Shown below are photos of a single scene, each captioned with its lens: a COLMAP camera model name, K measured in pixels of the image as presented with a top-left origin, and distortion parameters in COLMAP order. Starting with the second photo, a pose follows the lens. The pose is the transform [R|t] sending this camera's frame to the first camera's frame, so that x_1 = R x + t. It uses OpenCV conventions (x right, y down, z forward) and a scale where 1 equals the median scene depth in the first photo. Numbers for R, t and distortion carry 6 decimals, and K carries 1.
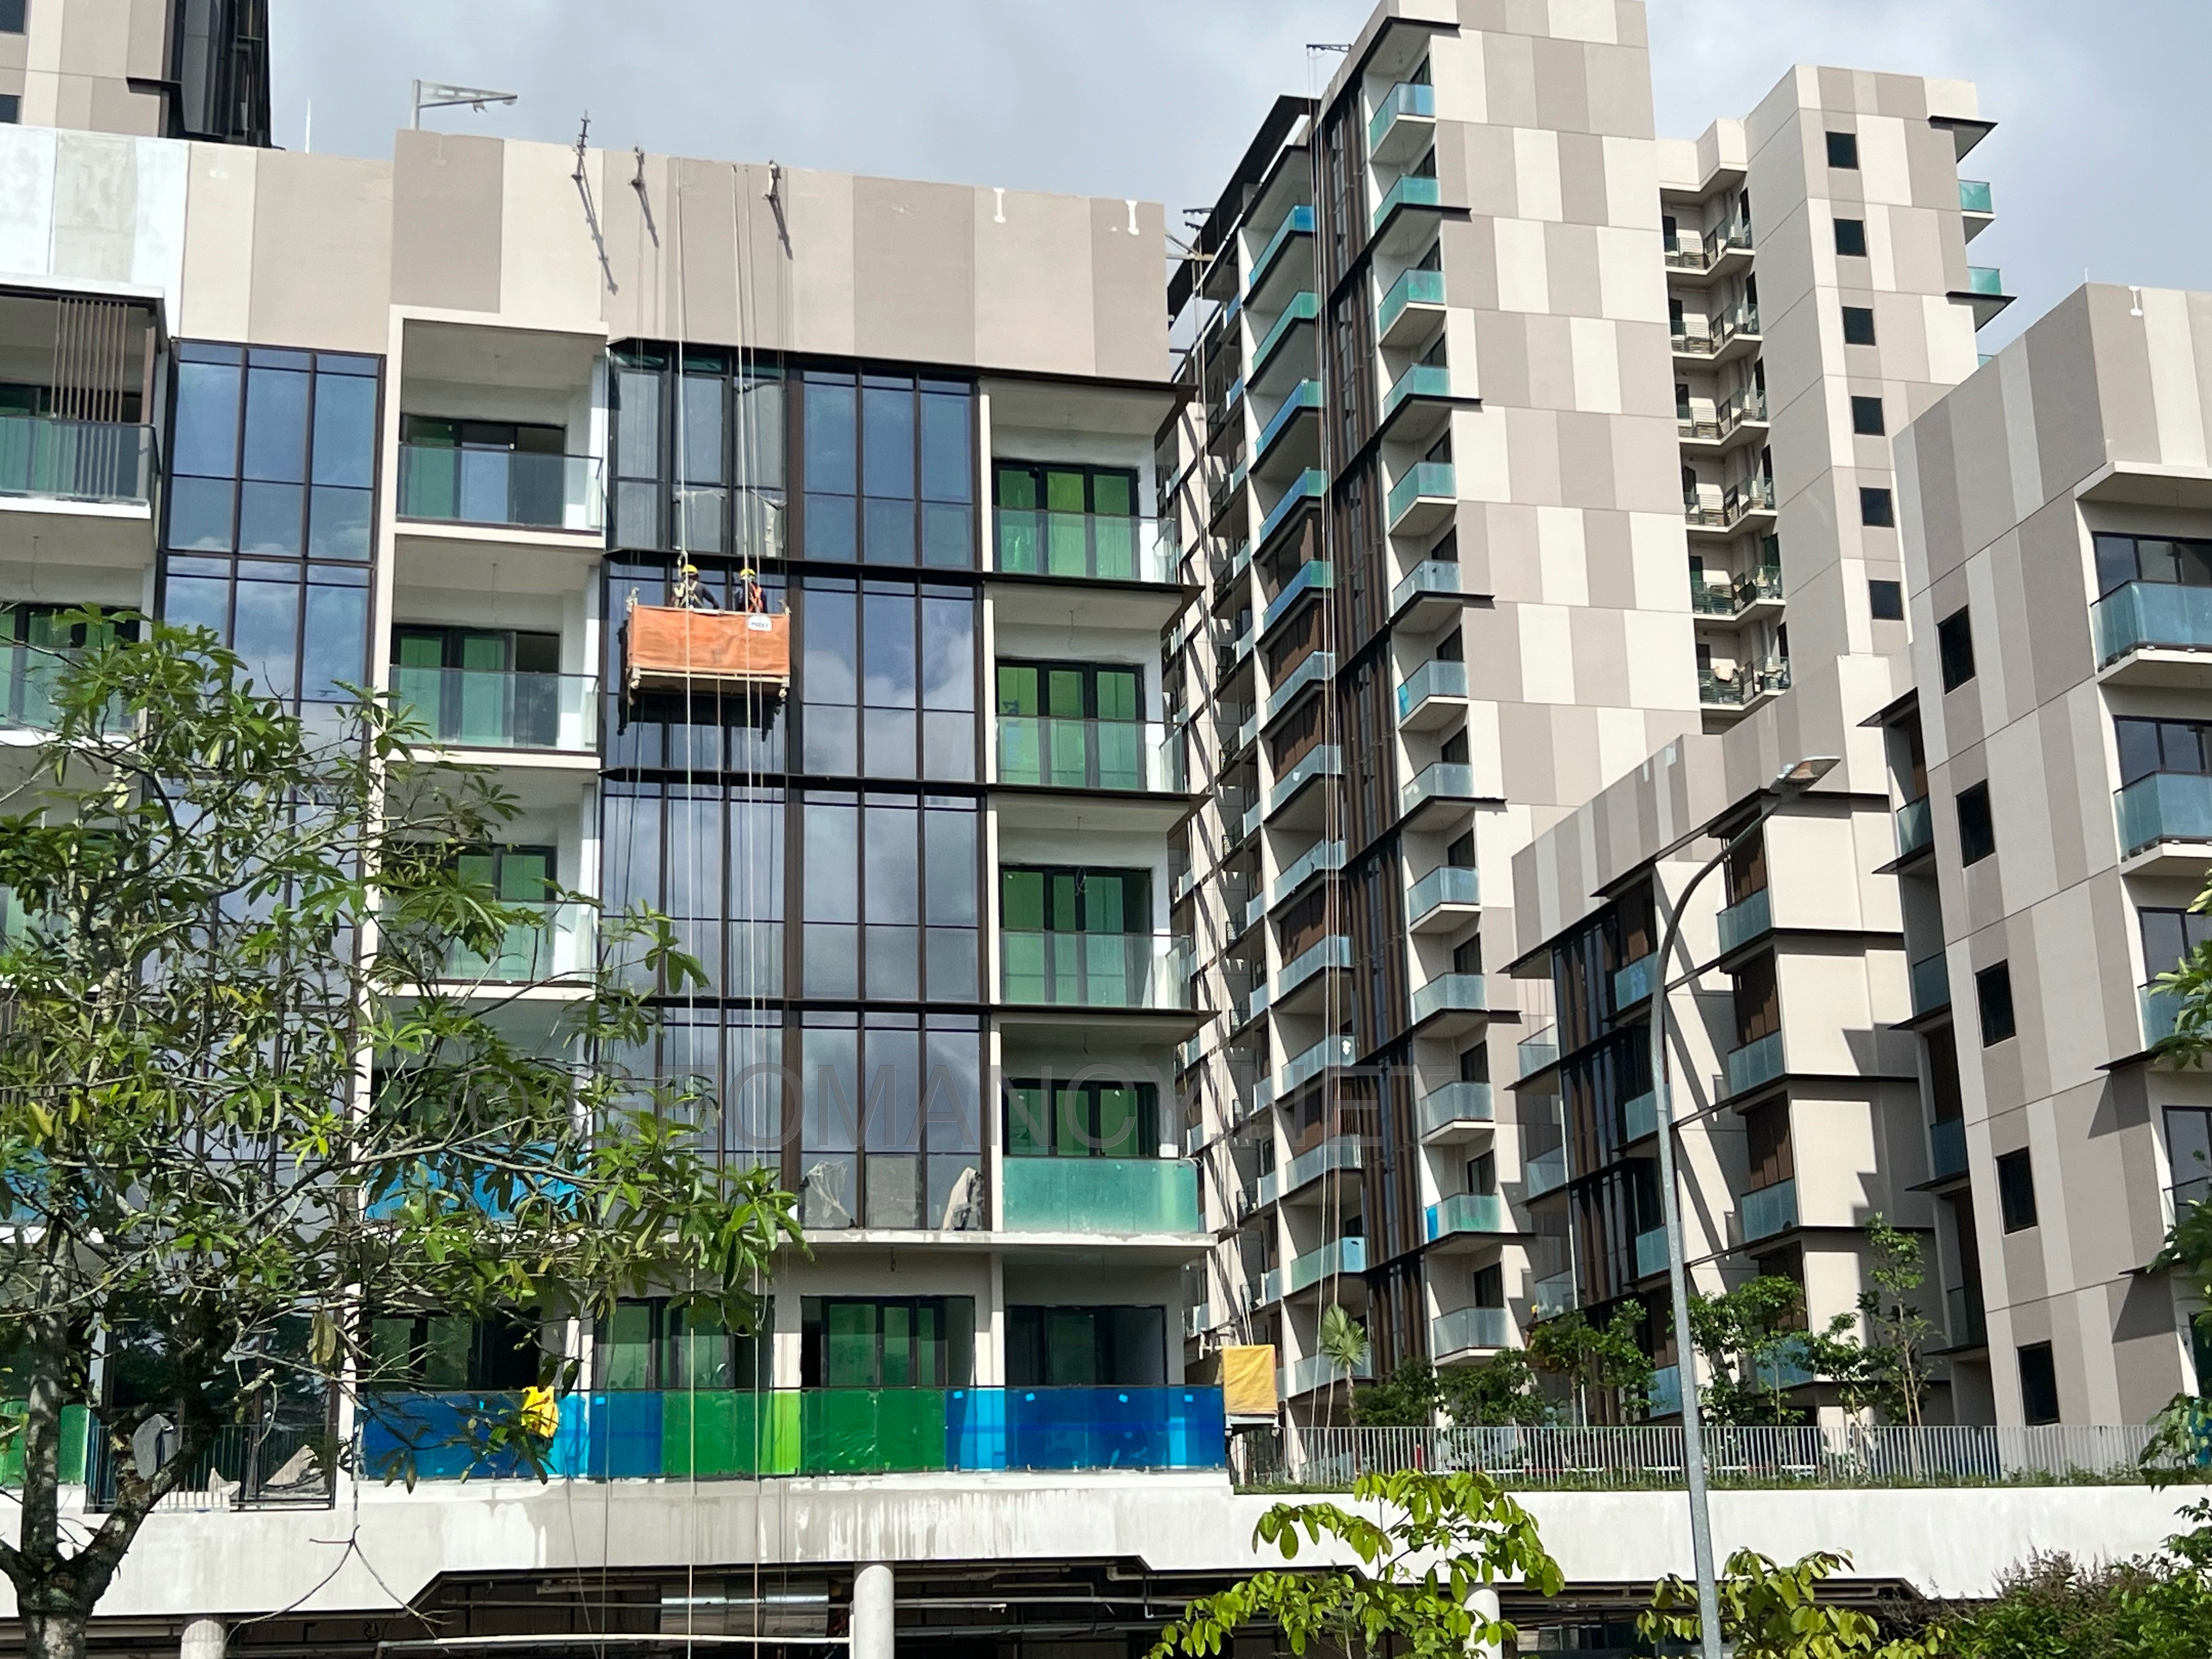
lens RADIAL K [[3101.2, 0, 1122.0], [0, 3101.2, 802.5], [0, 0, 1]] dist [0.107539, 0.000000]
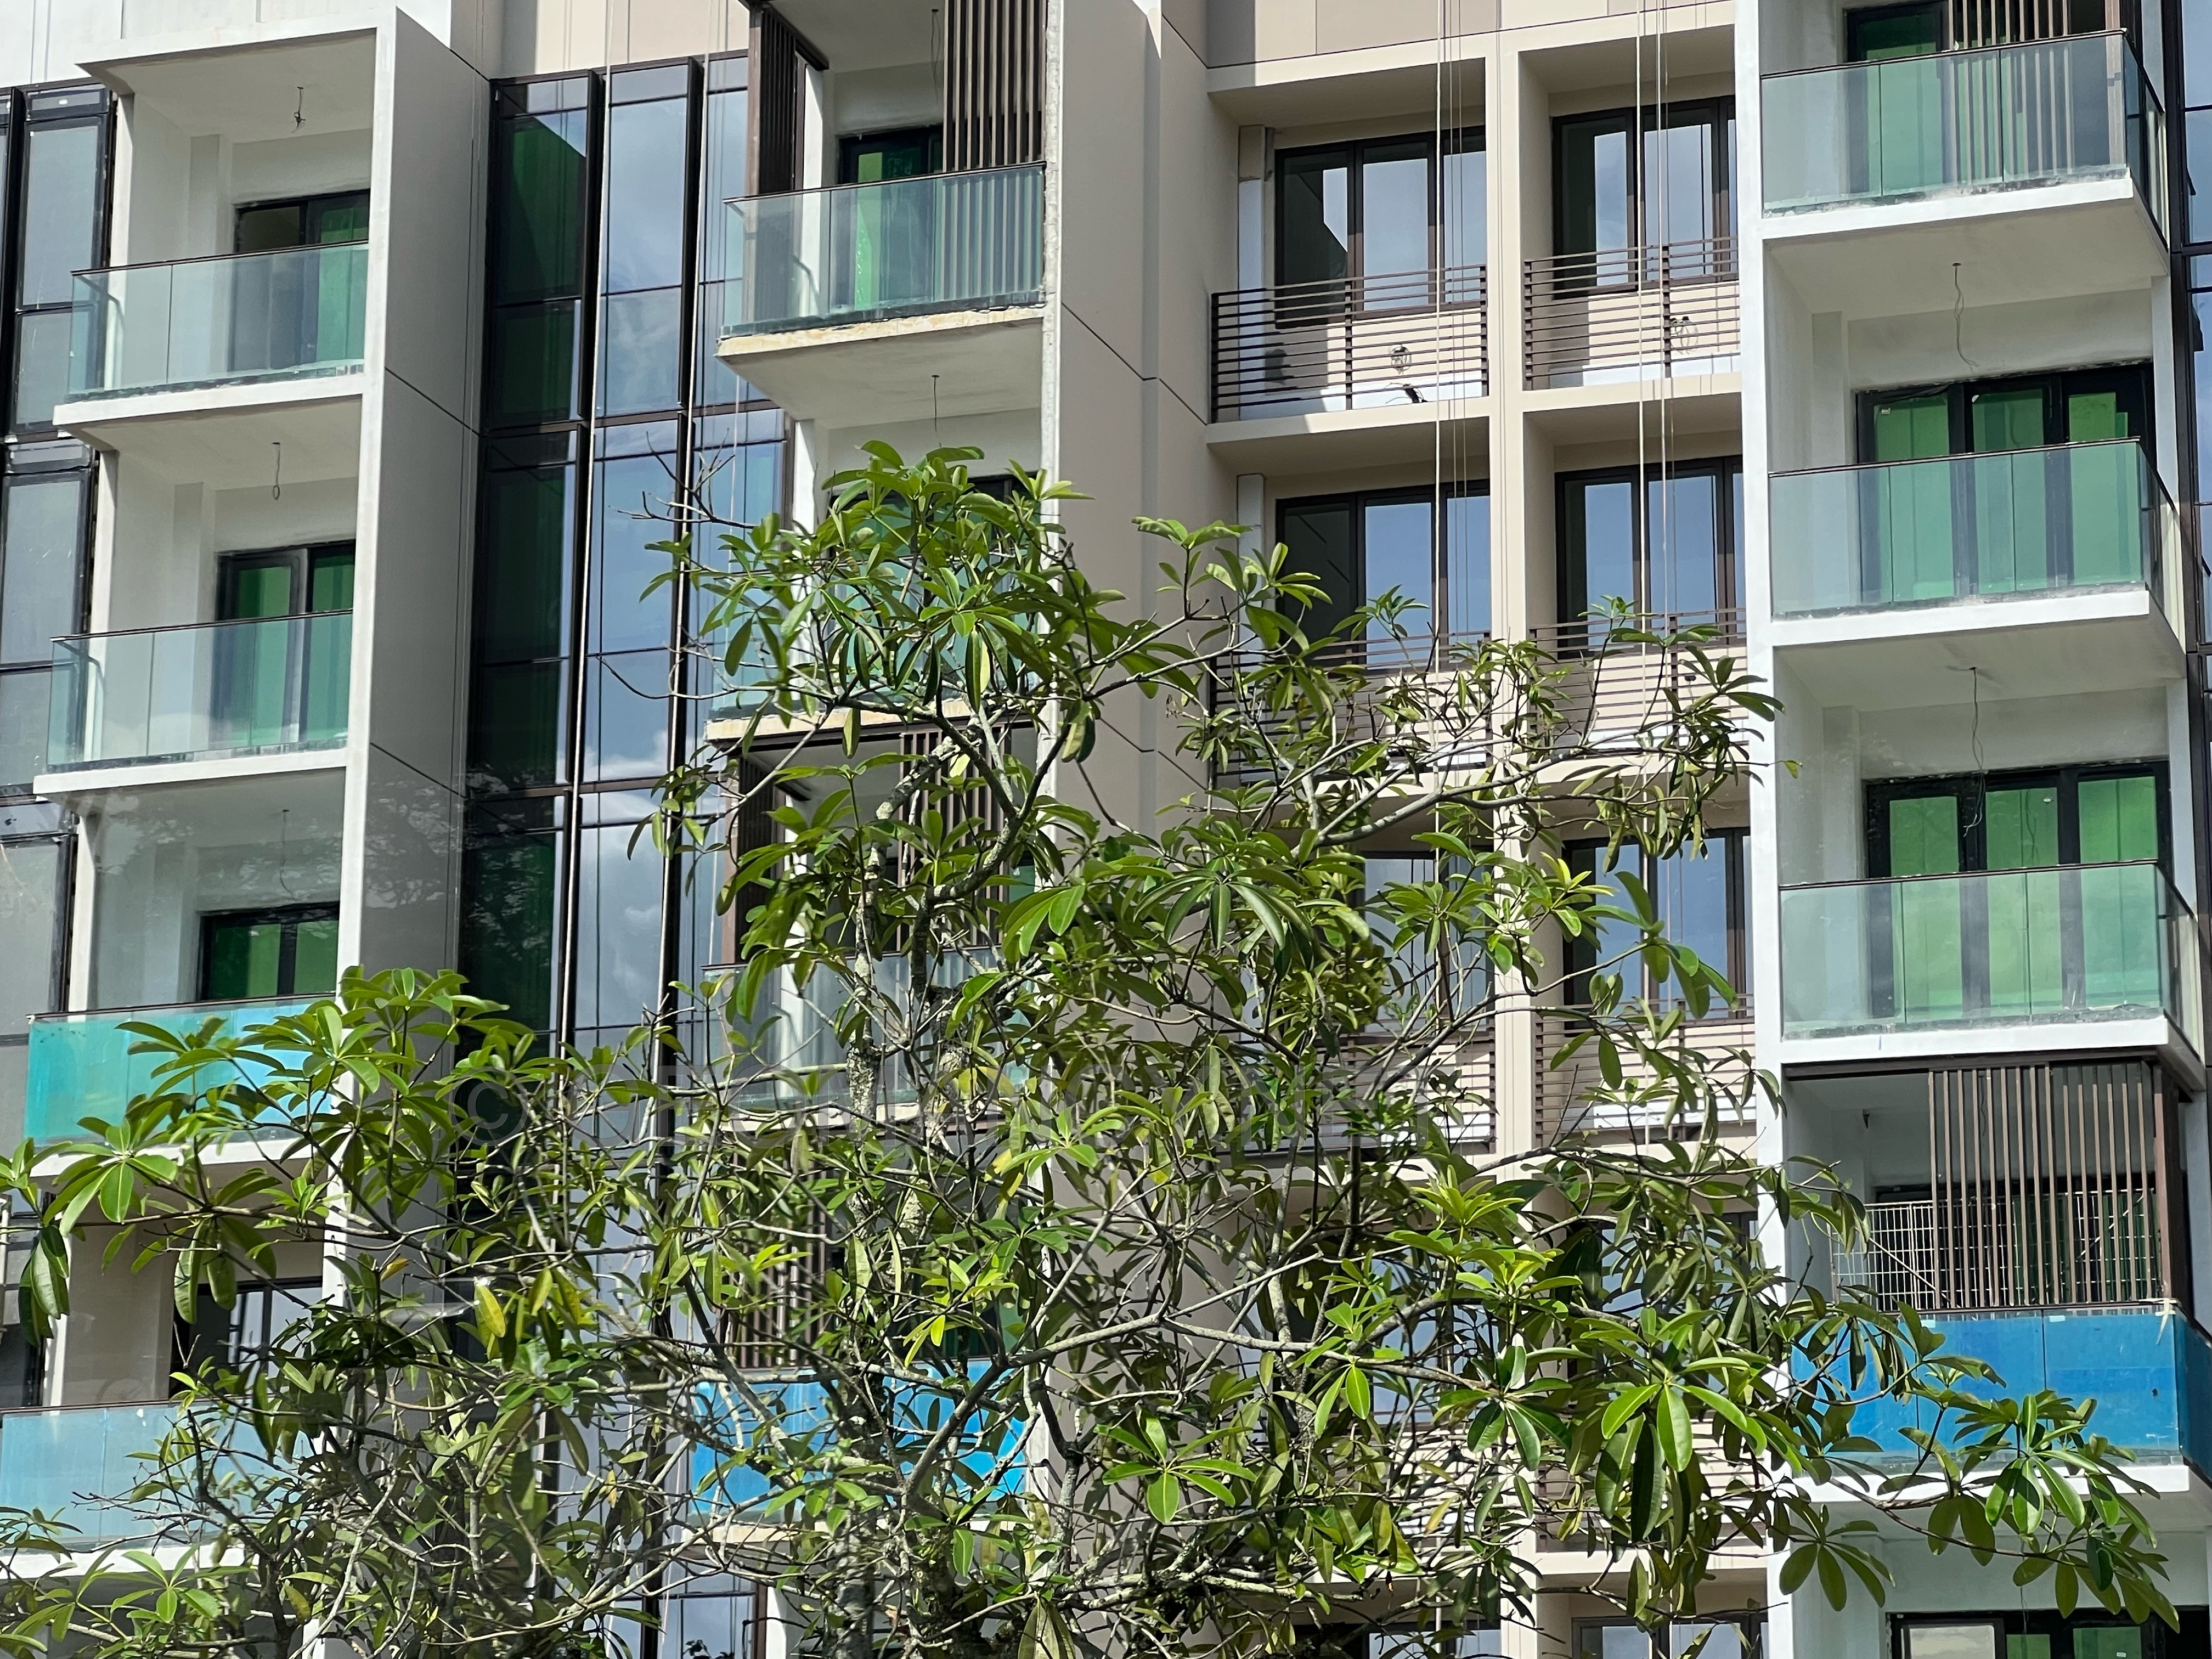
lens RADIAL K [[5766.2, 0, 1093.1], [0, 5766.2, 820.8], [0, 0, 1]] dist [0.122584, 0.000000]
pose [[0.838508, -0.106039, -0.534473, 0.067797], [0.120505, 0.992681, -0.007893, 0.004798], [0.531398, -0.057789, 0.845149, 0.021853]]
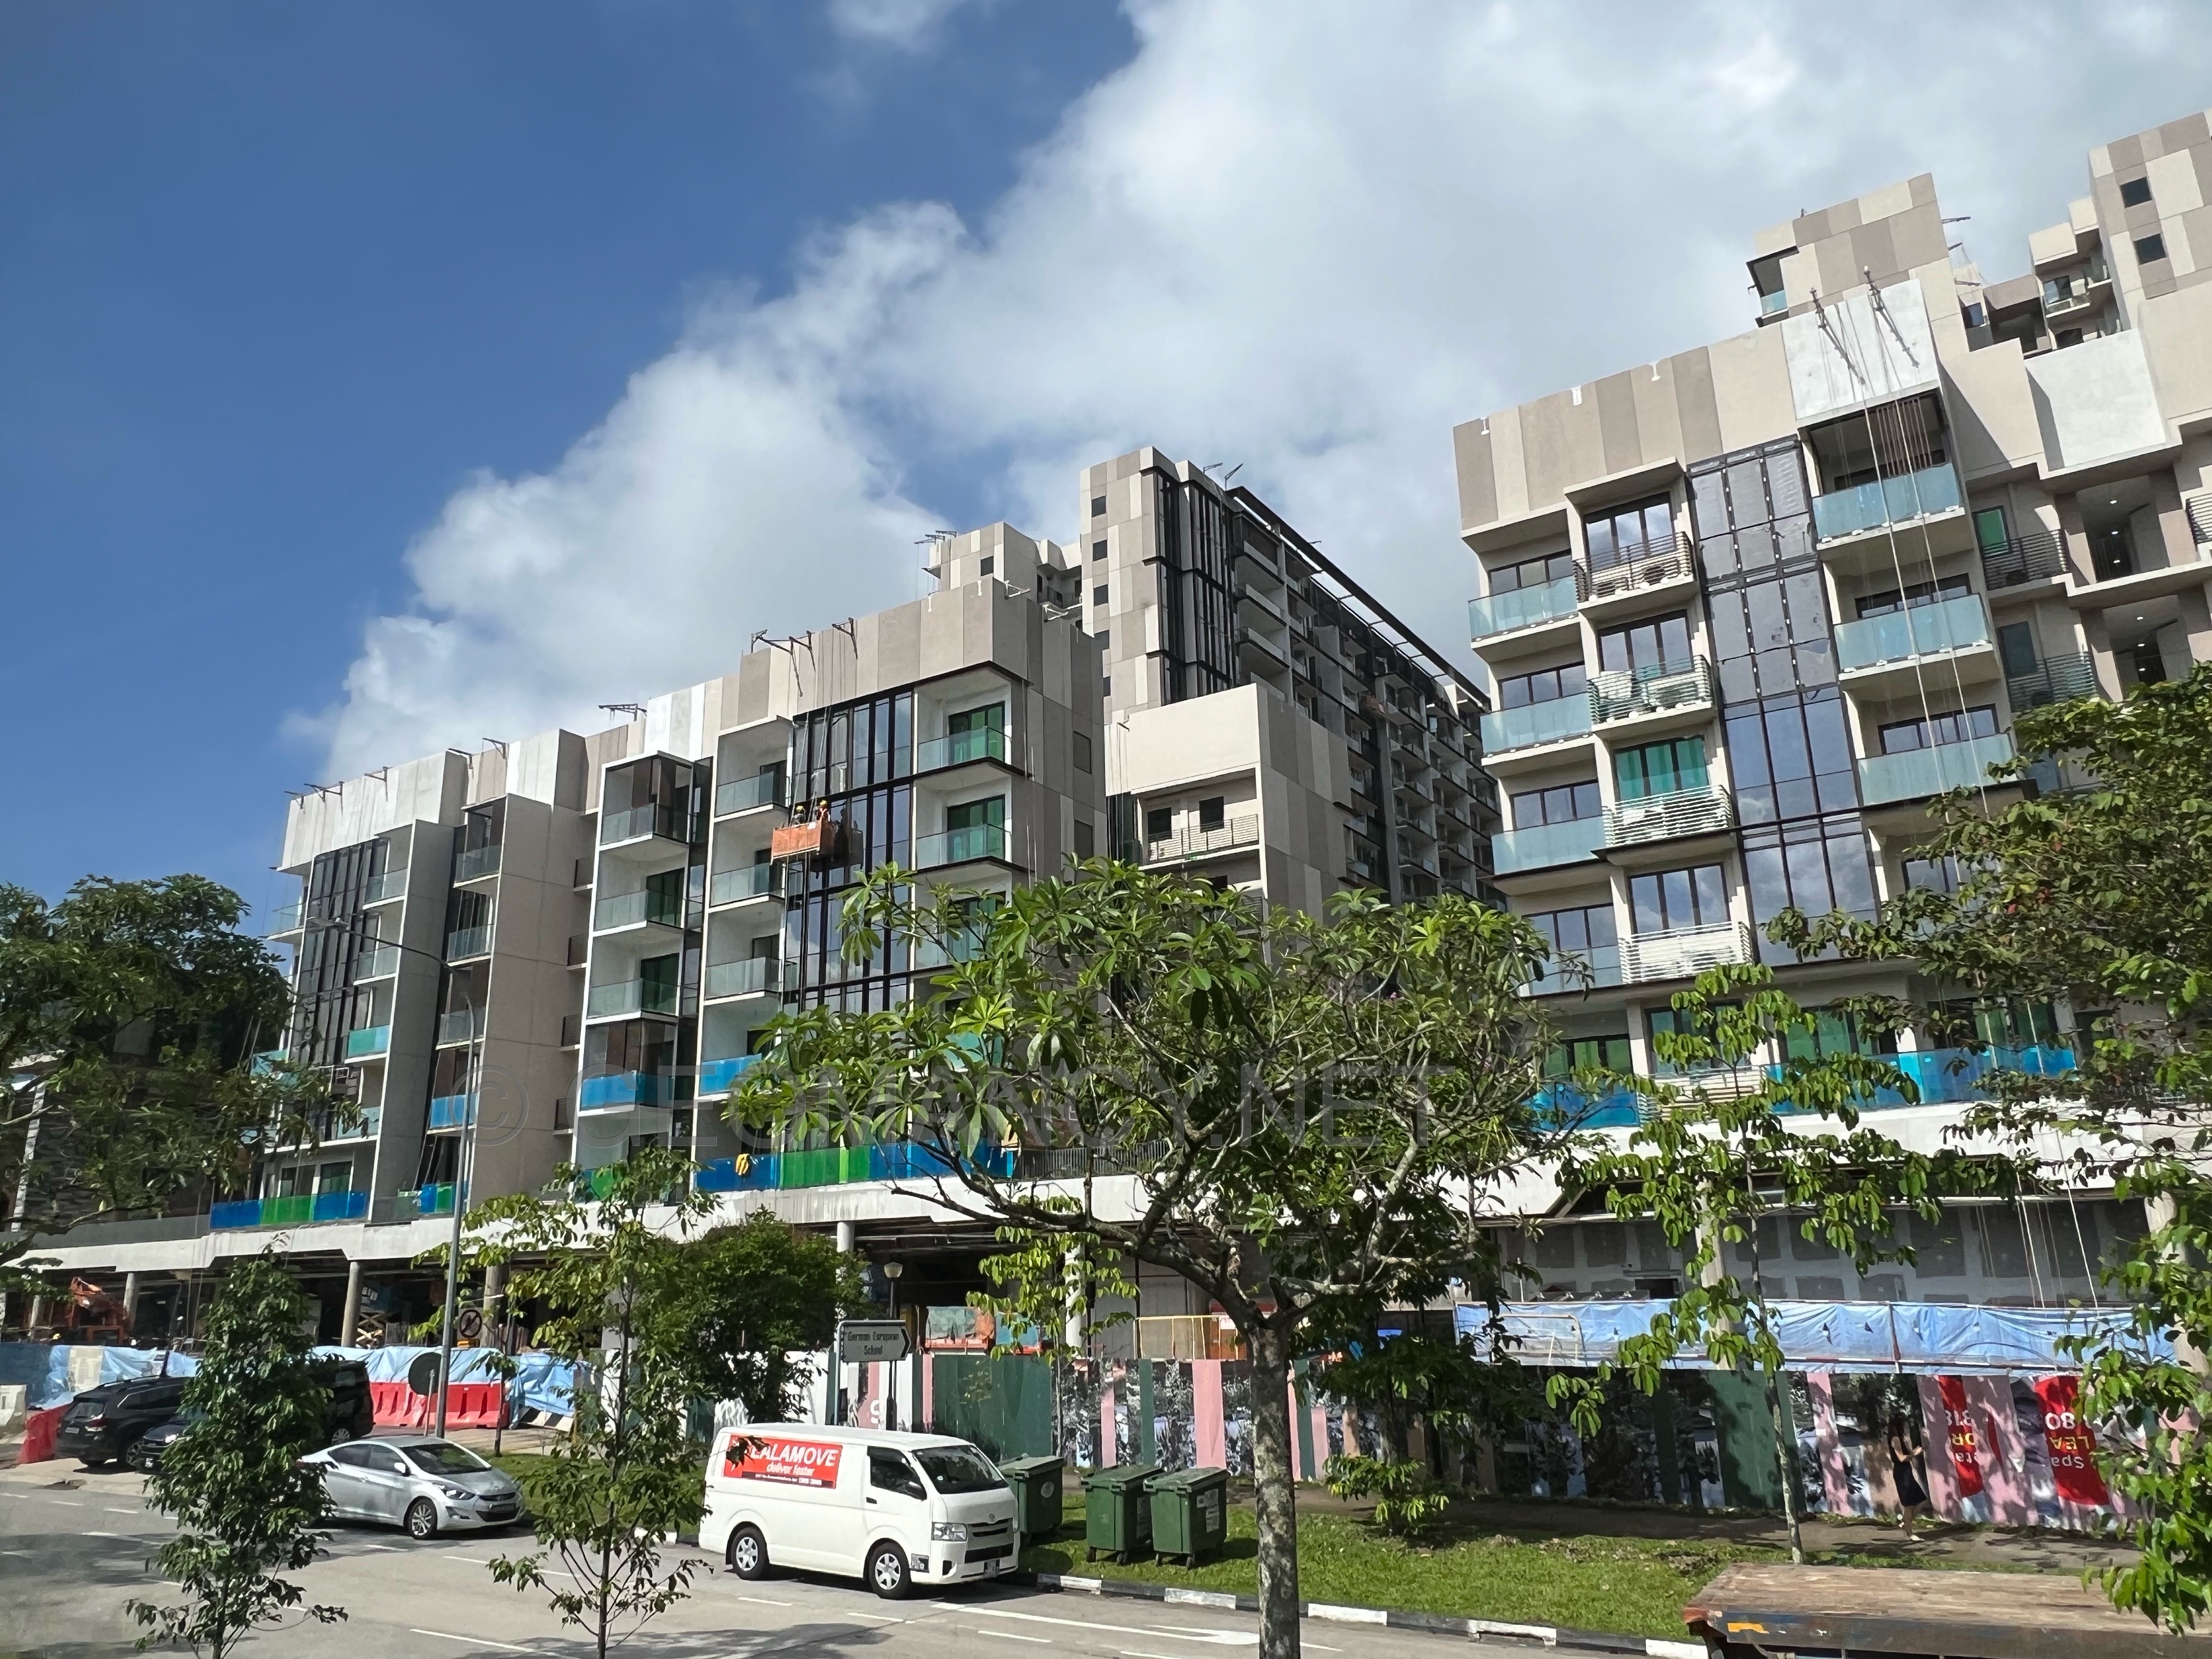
lens RADIAL K [[1573.8, 0, 1064.0], [0, 1573.8, 812.2], [0, 0, 1]] dist [-0.009389, 0.011983]
pose [[0.671690, -0.205759, -0.711685, 0.811933], [0.205130, 0.974751, -0.088213, 0.072379], [0.711867, -0.086736, 0.696938, 0.284532]]
